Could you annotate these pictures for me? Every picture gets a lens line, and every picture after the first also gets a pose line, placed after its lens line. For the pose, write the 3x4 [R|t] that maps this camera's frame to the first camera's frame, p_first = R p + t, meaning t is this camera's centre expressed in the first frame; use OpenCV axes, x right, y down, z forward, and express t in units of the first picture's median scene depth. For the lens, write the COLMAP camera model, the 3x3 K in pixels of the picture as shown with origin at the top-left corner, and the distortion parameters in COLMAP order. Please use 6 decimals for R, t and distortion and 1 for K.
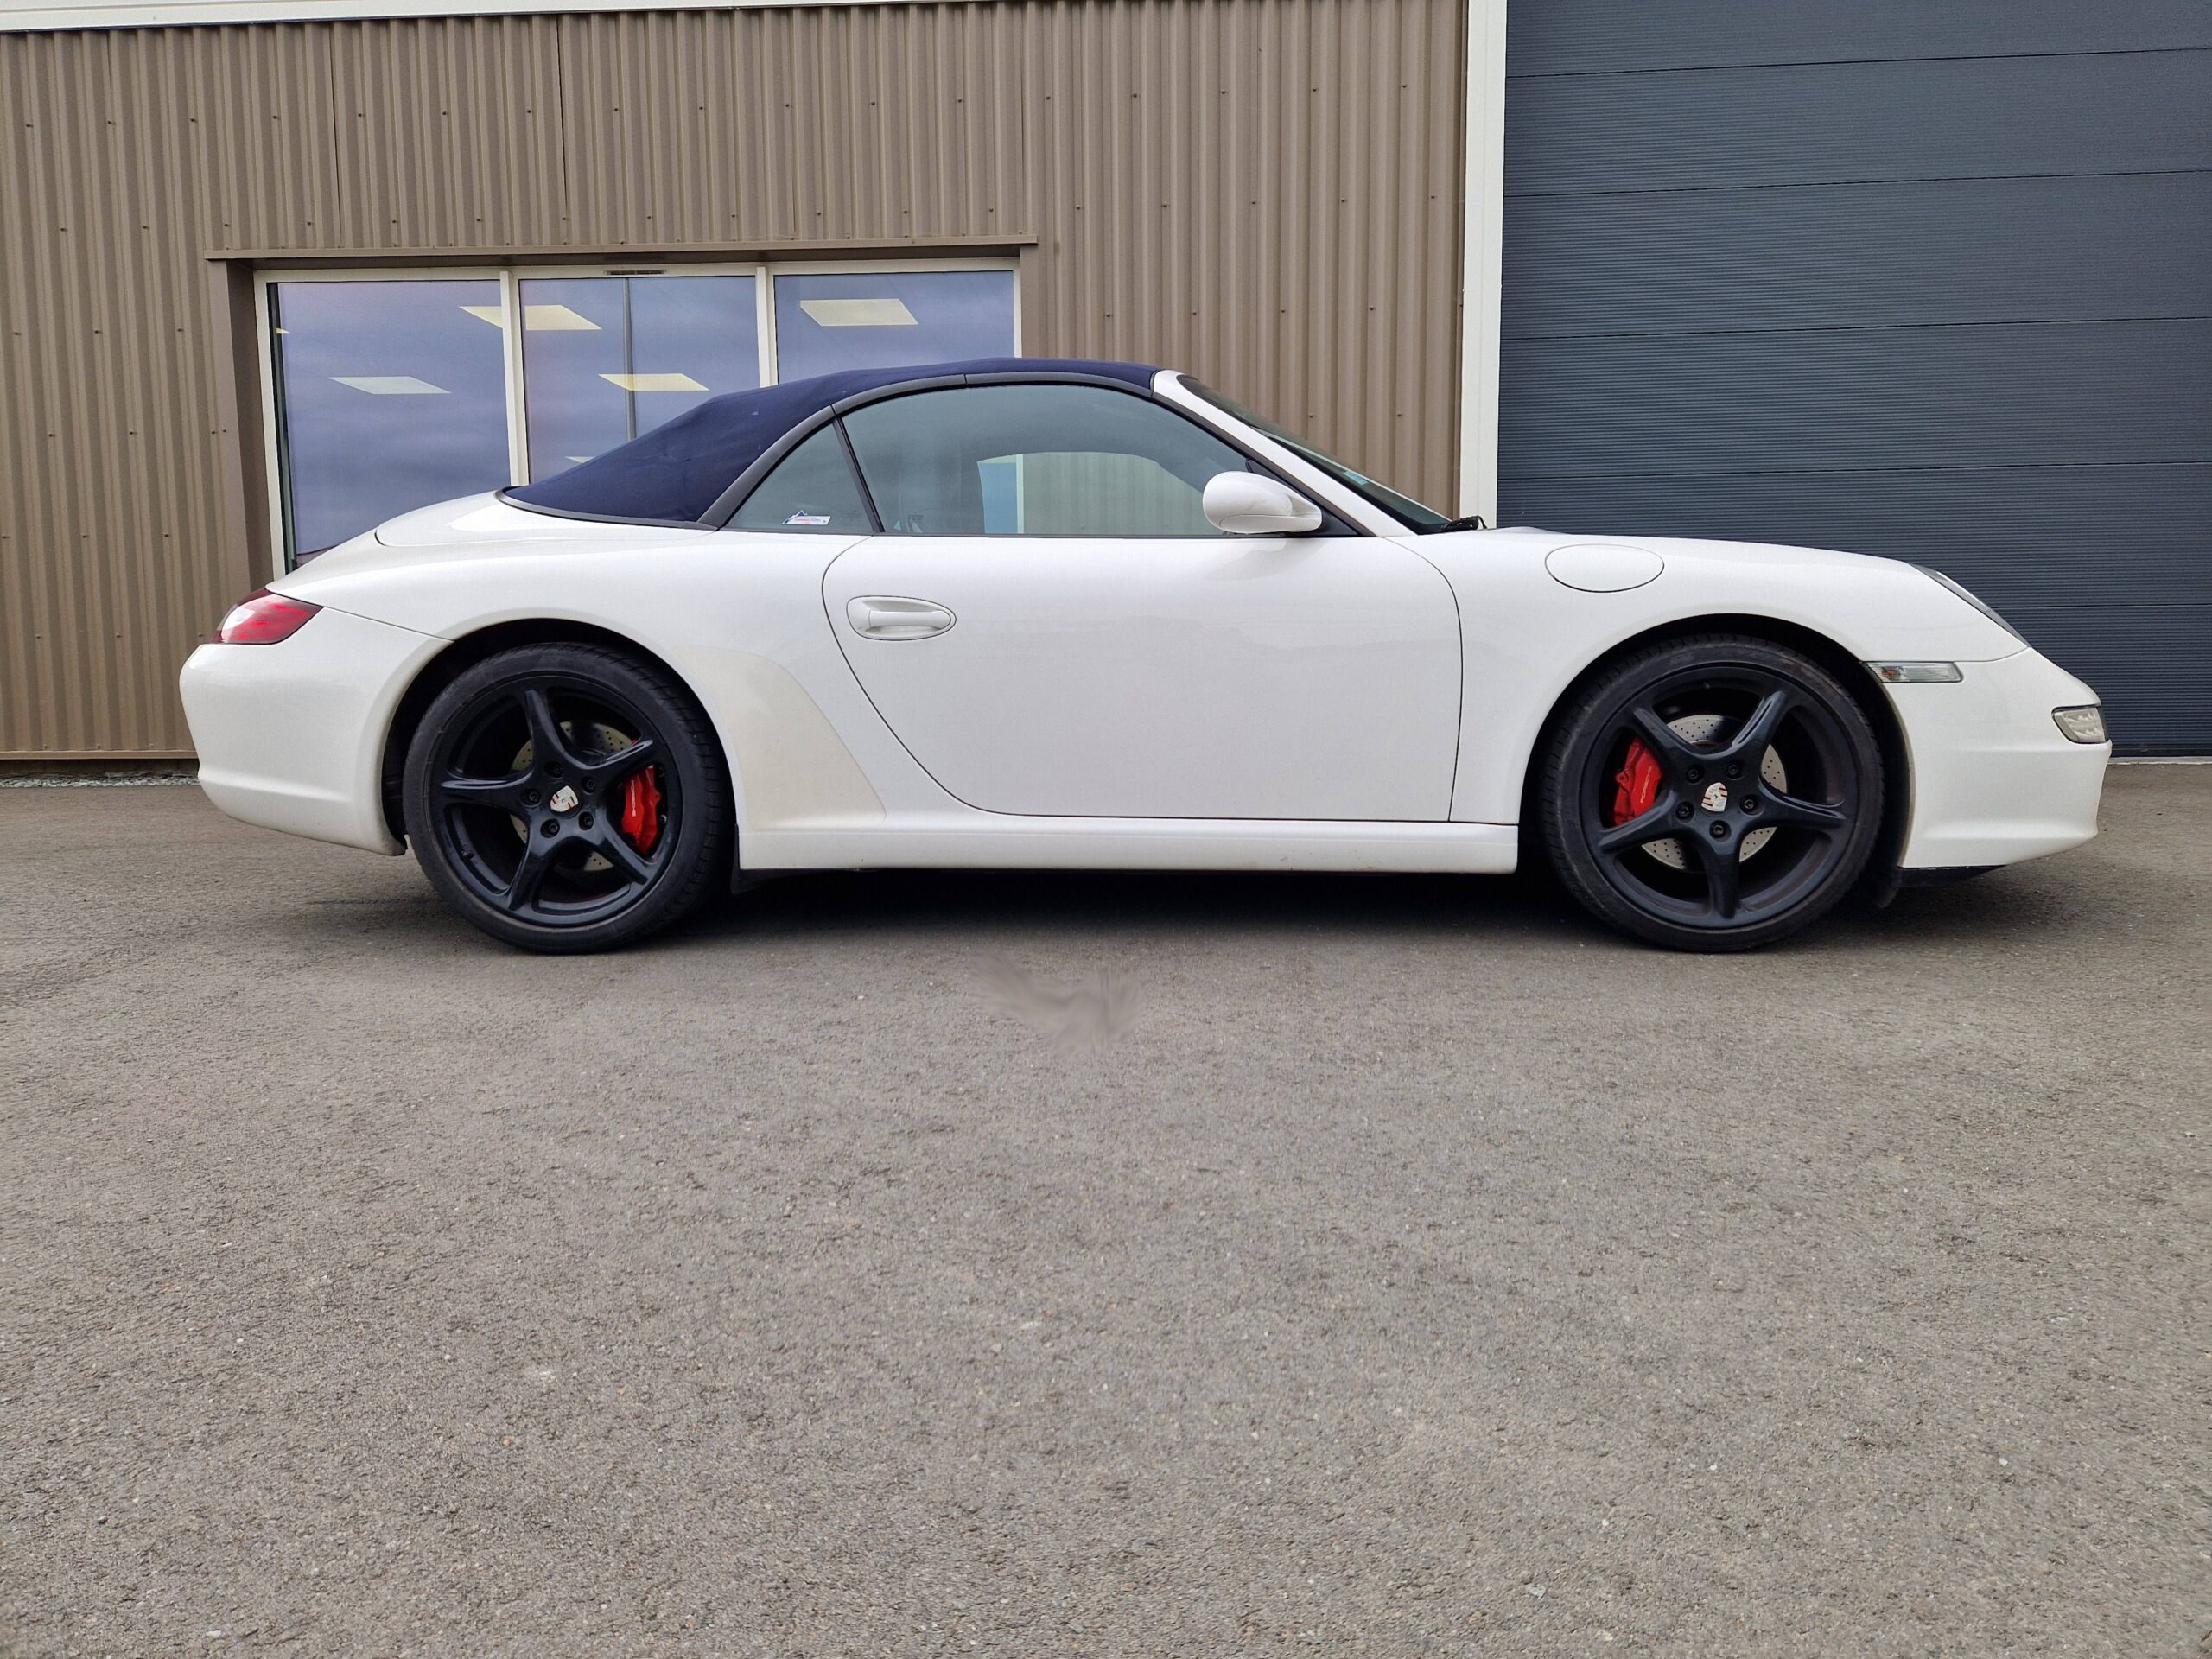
lens RADIAL K [[1472.4, 0, 1111.7], [0, 1472.4, 796.5], [0, 0, 1]] dist [0.078754, -0.070858]
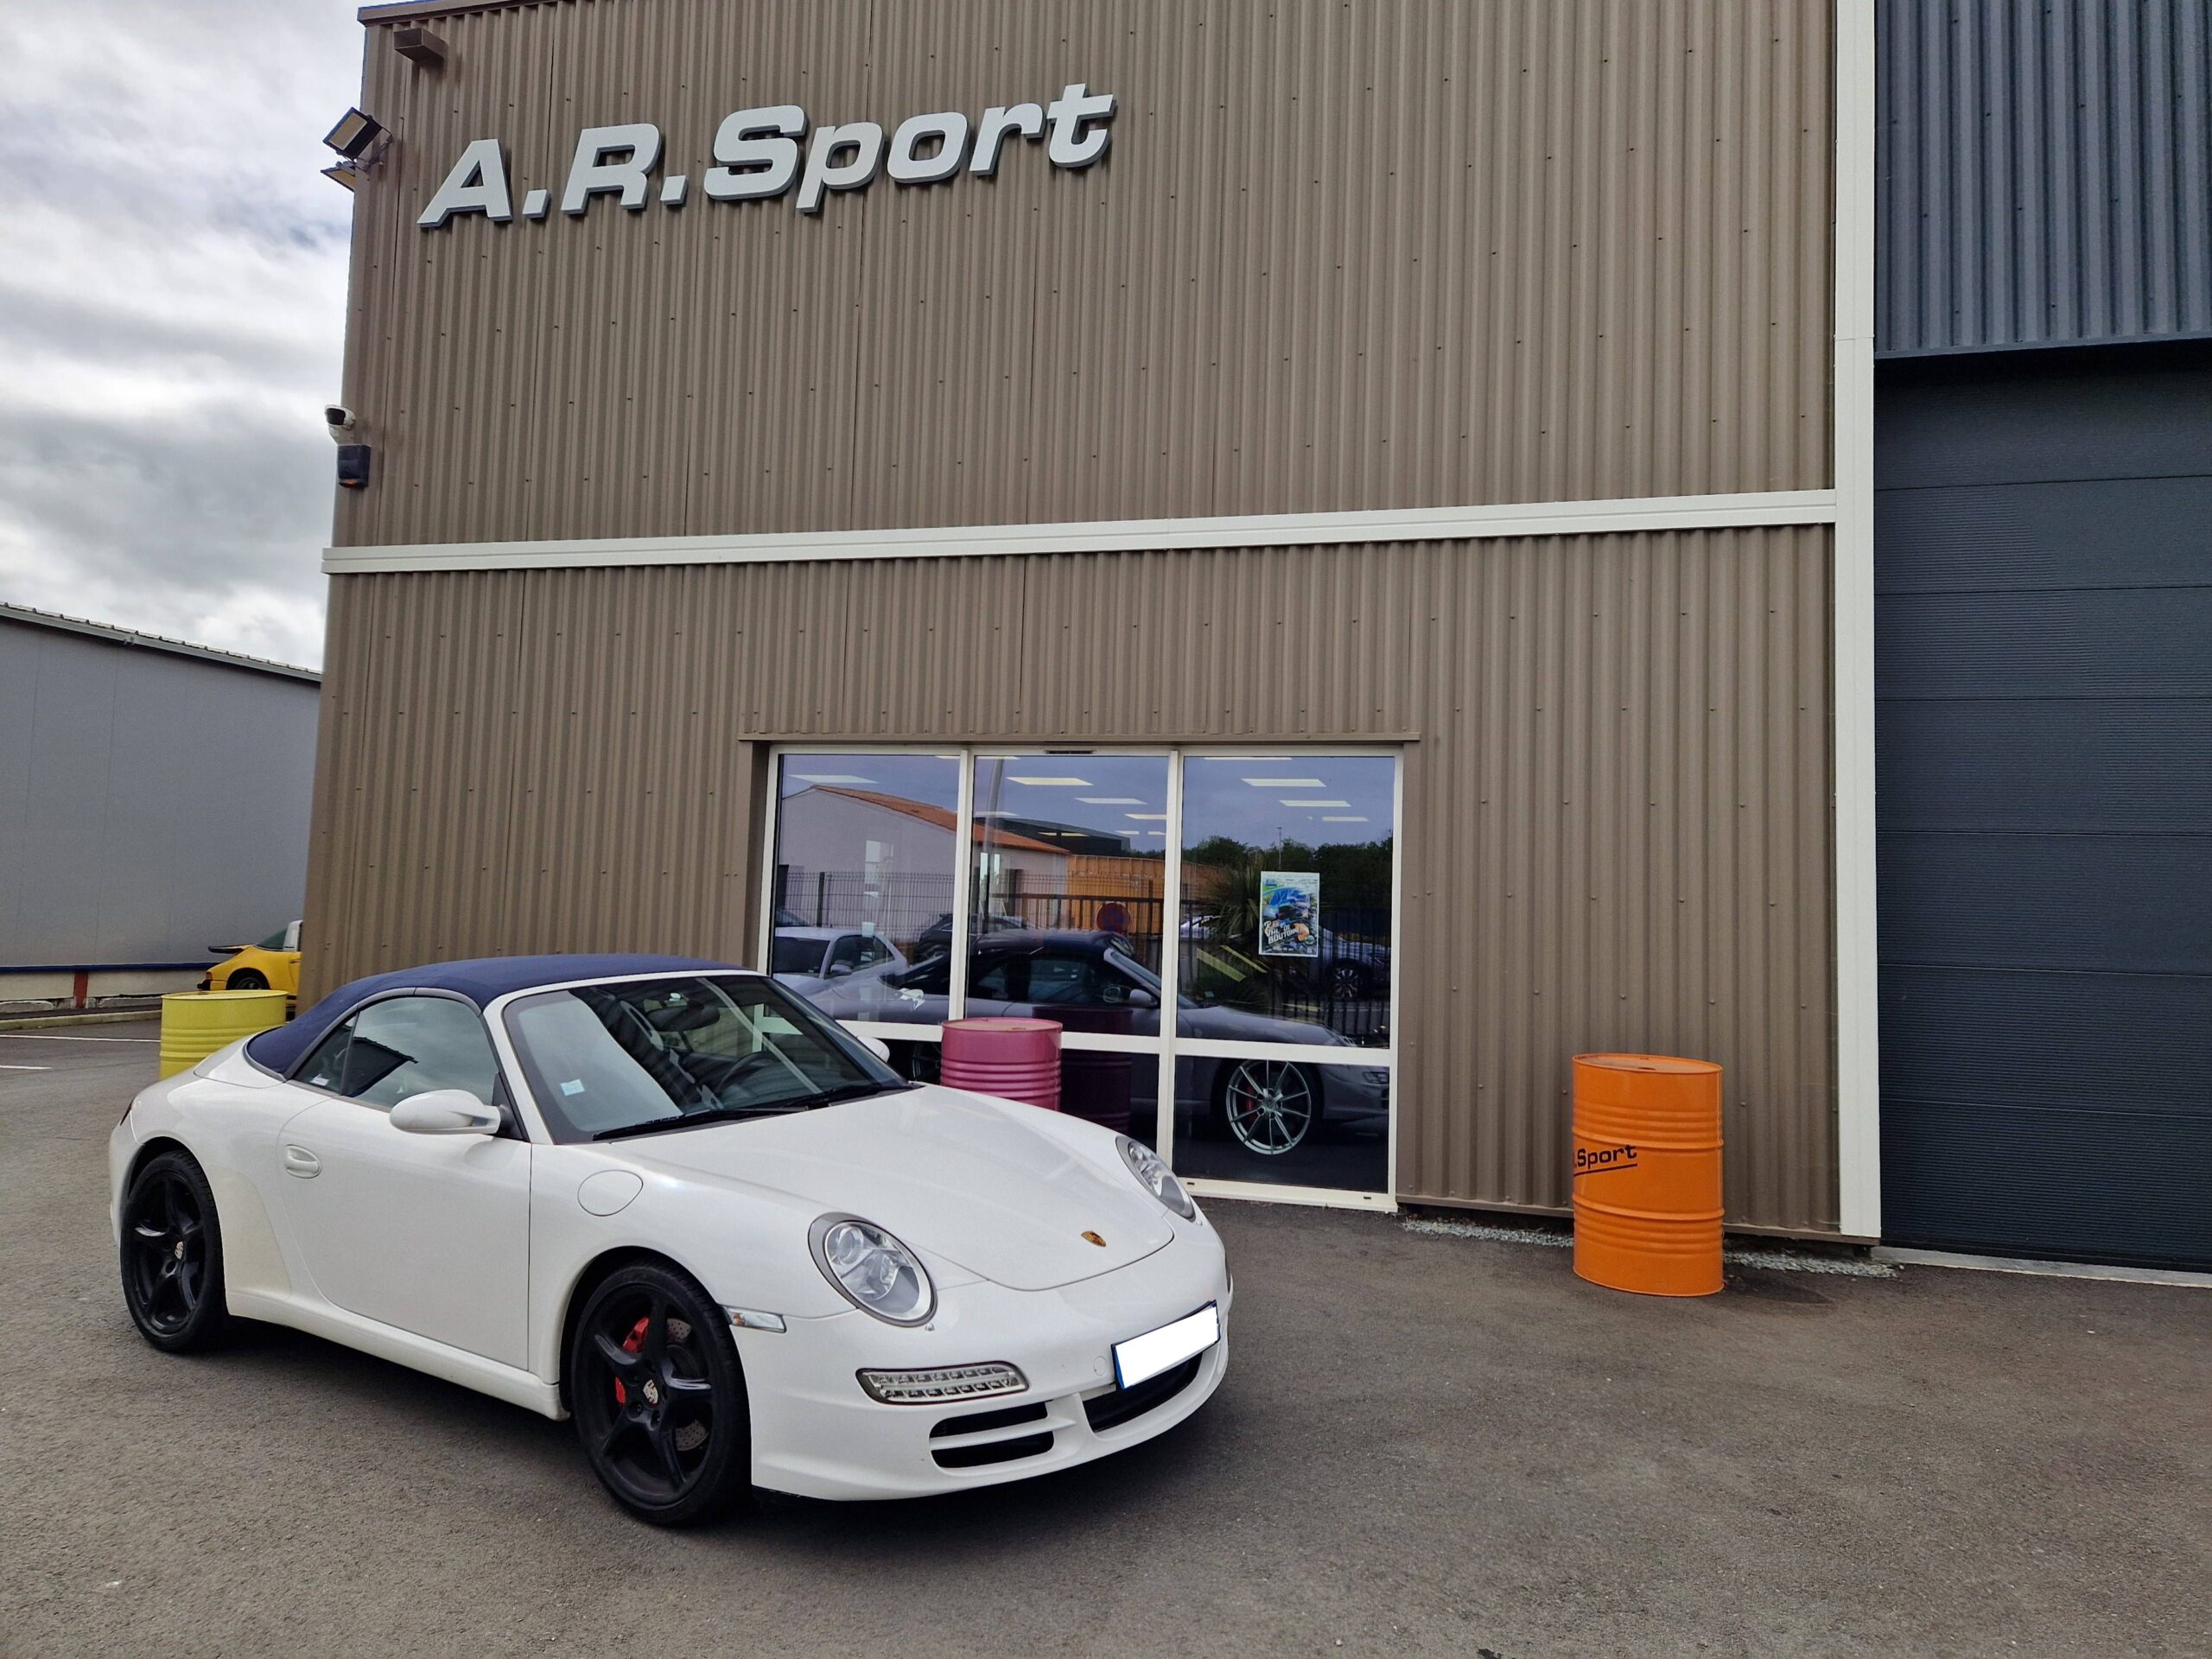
lens RADIAL K [[1474.2, 0, 1114.6], [0, 1474.2, 788.6], [0, 0, 1]] dist [0.075418, -0.068396]
pose [[0.979782, 0.023764, -0.198650, -0.112259], [-0.057714, 0.984281, -0.166912, -0.288570], [0.191561, 0.175002, 0.965753, -0.265260]]
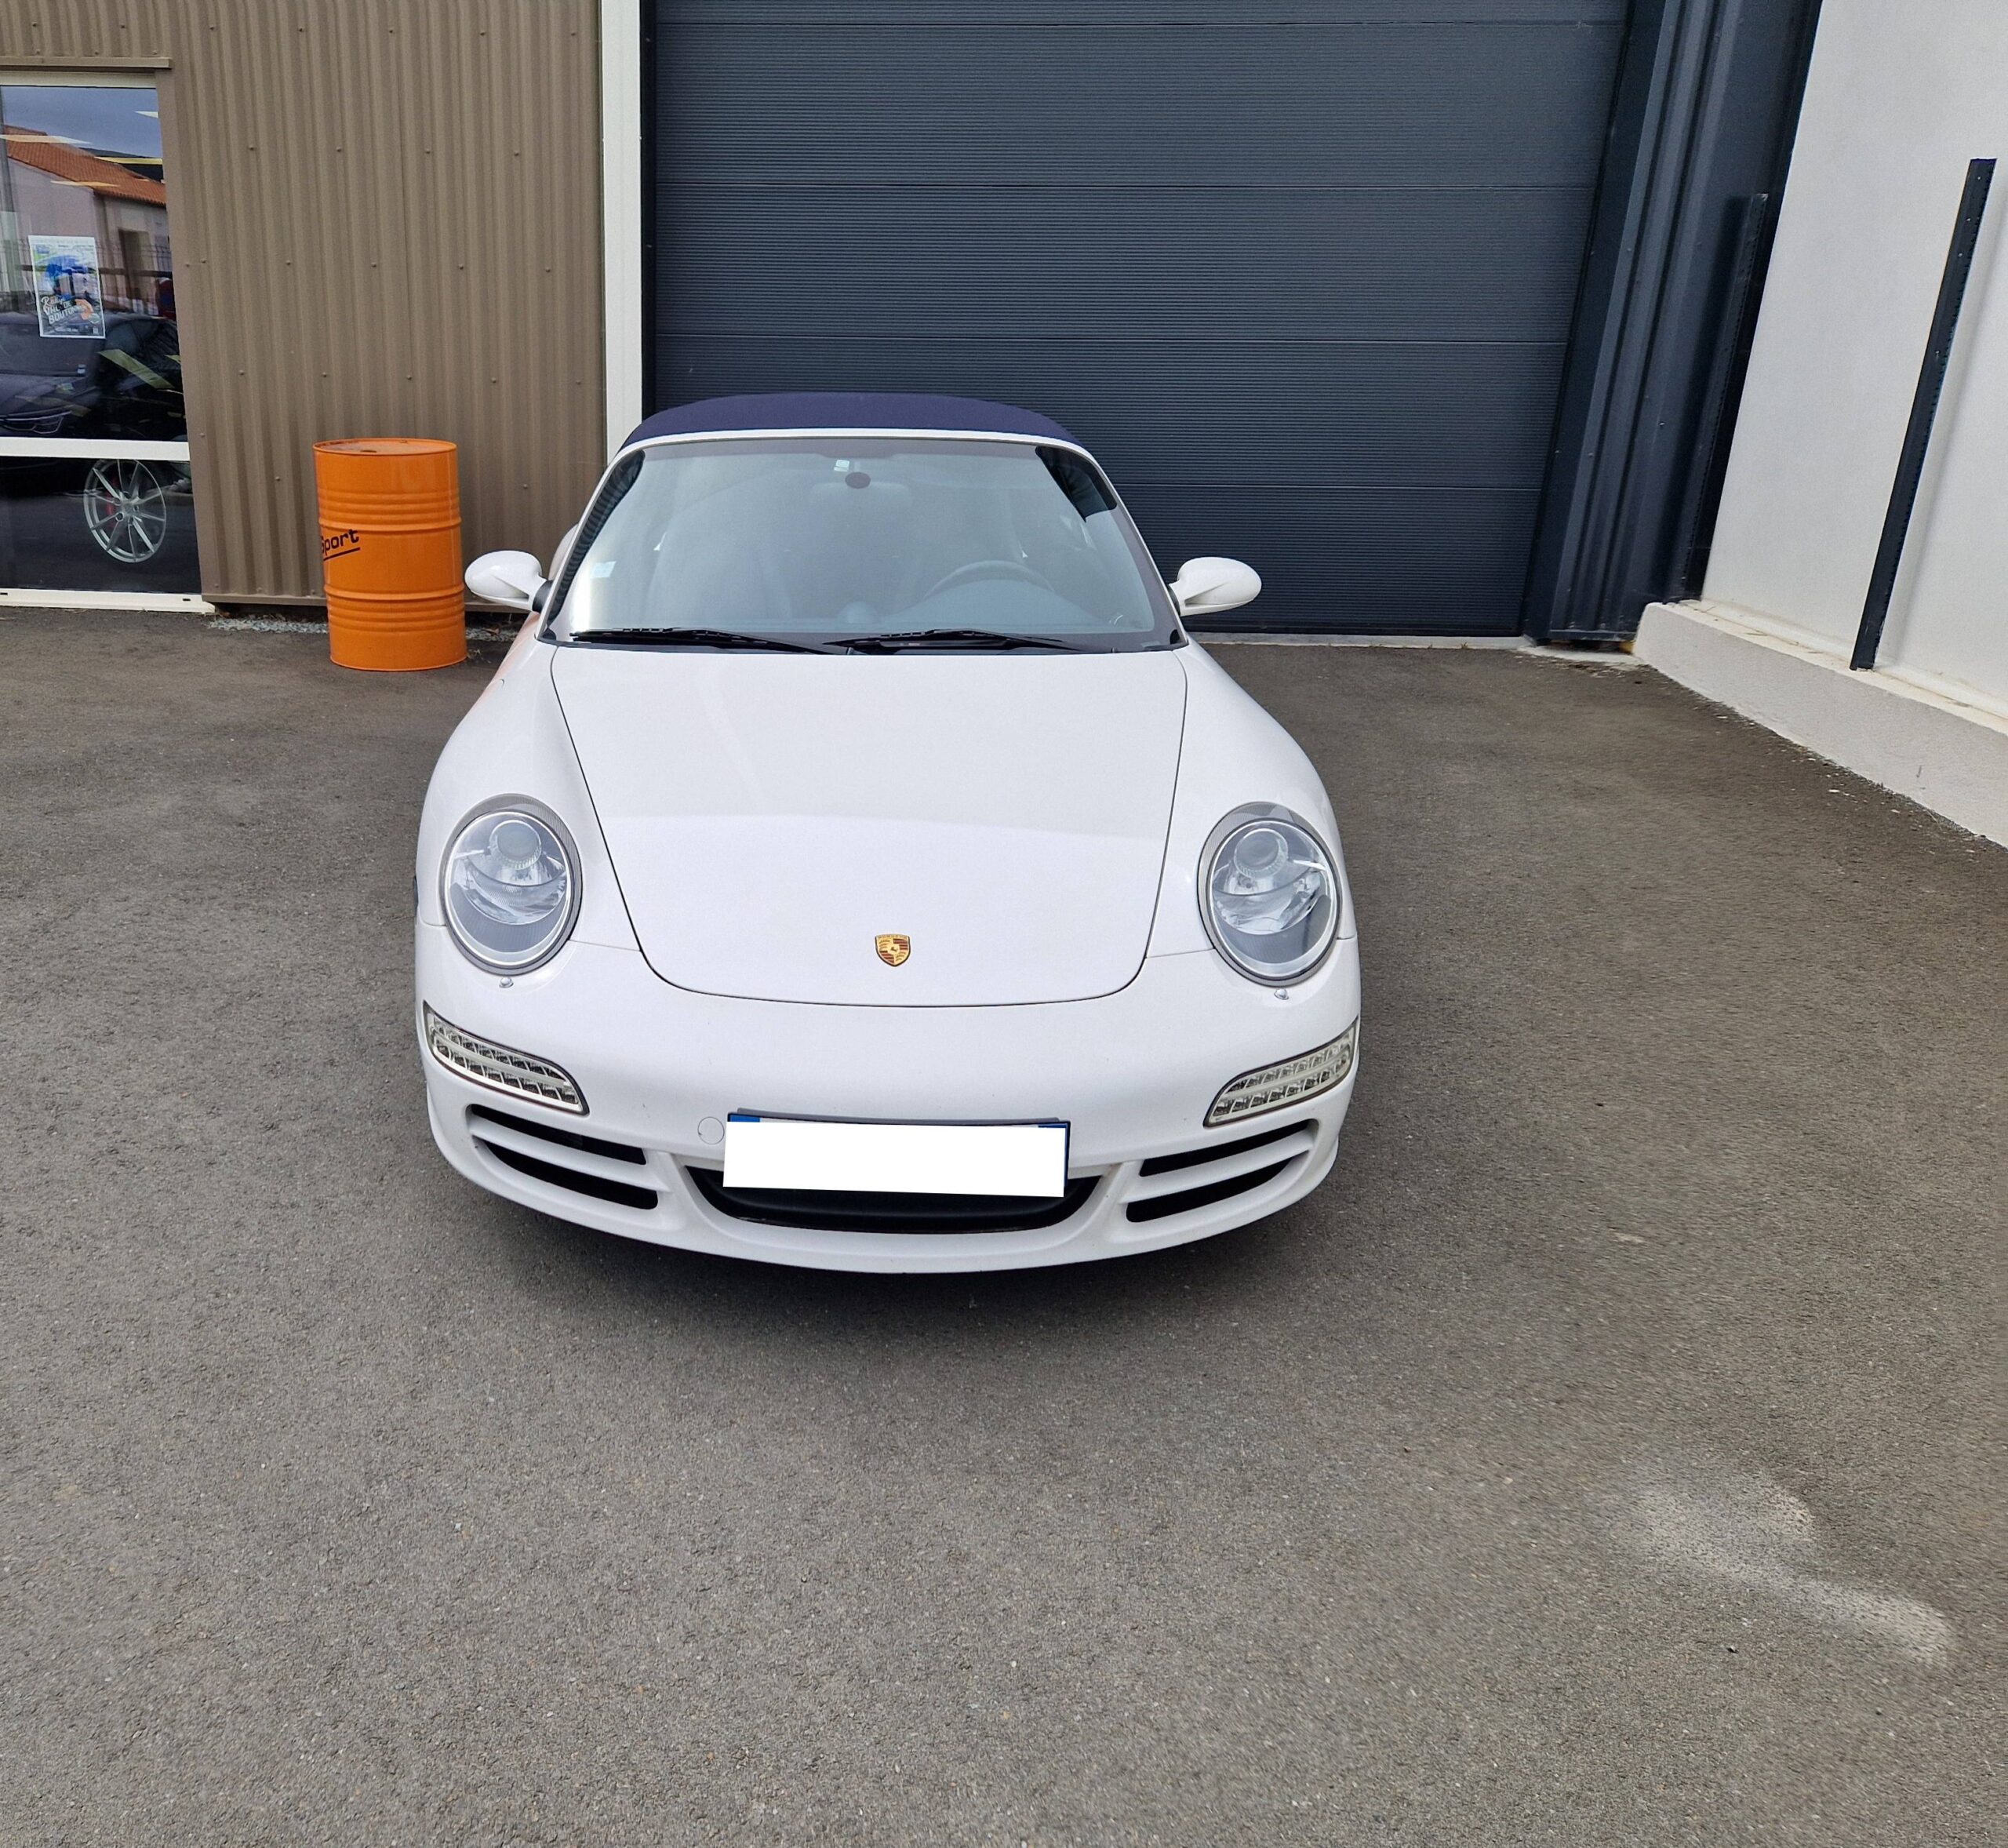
lens RADIAL K [[1719.5, 0, 727.3], [0, 1719.5, 922.8], [0, 0, 1]] dist [0.088469, -0.089825]
pose [[0.999603, 0.027597, -0.005734, 0.718675], [-0.025230, 0.966743, 0.254502, -0.286699], [0.012567, -0.254256, 0.967055, -0.518265]]
